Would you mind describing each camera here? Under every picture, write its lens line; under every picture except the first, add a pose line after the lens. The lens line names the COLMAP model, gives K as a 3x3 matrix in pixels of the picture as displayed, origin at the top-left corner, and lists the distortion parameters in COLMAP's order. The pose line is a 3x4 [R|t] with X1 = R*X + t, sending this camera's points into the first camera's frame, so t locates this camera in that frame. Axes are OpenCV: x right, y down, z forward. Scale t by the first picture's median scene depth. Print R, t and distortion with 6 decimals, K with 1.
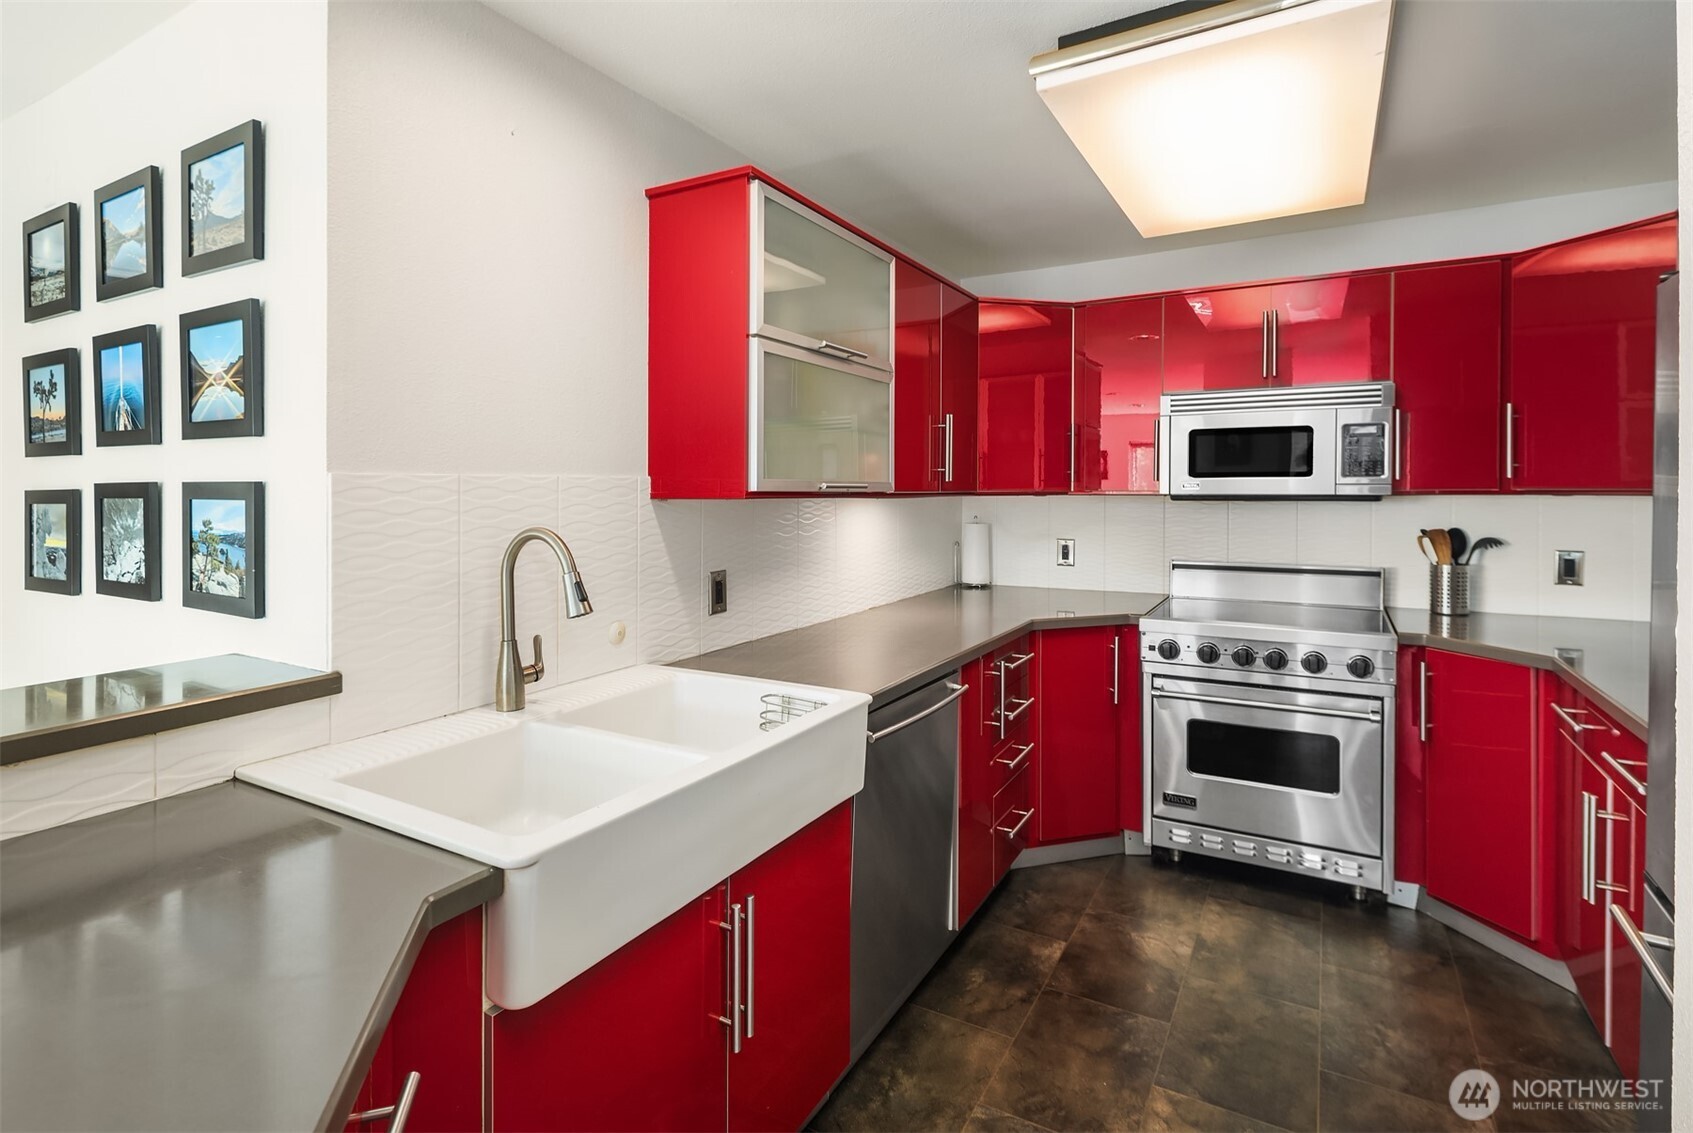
lens RADIAL K [[846.5, 0, 838.5], [0, 846.5, 500.0], [0, 0, 1]] dist [0.011196, -0.008086]
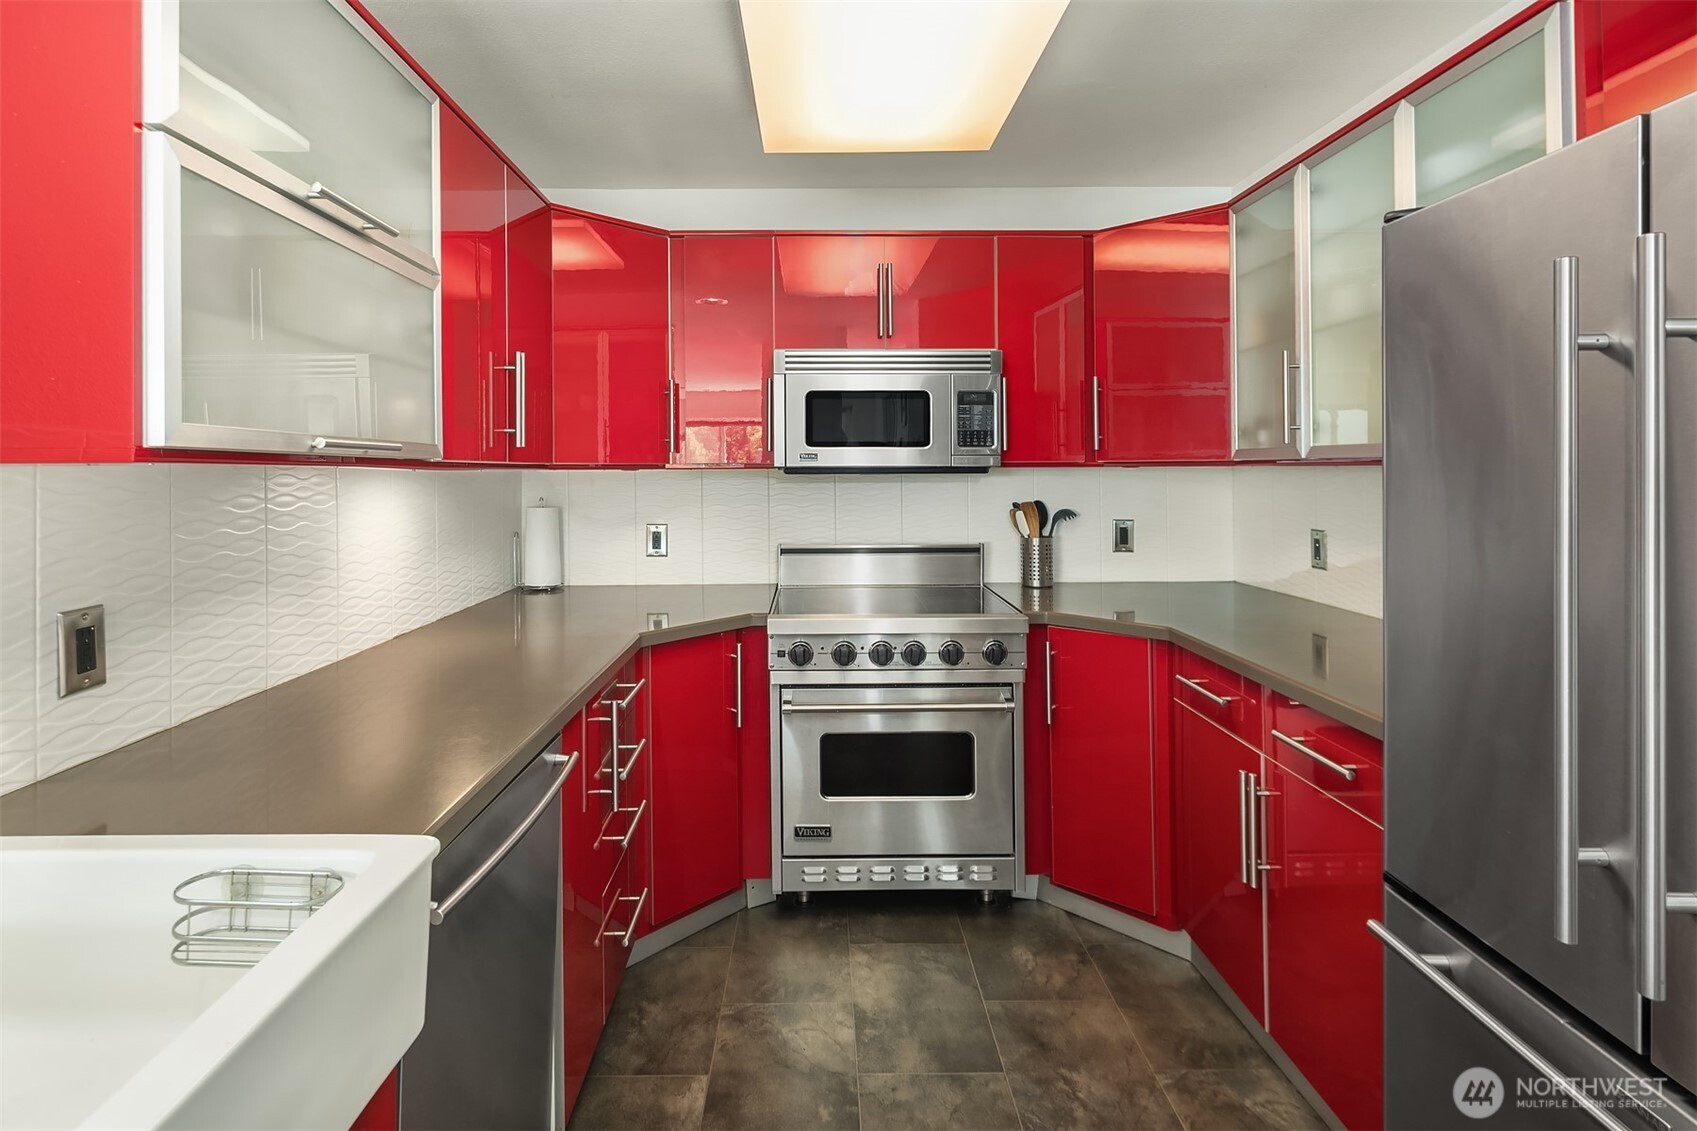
lens RADIAL K [[848.5, 0, 808.2], [0, 848.5, 486.9], [0, 0, 1]] dist [0.011196, -0.008086]
pose [[0.867651, -0.010523, 0.497062, -0.014414], [0.009599, 0.999944, 0.004413, 0.010740], [-0.497081, 0.000943, 0.867704, 0.291663]]
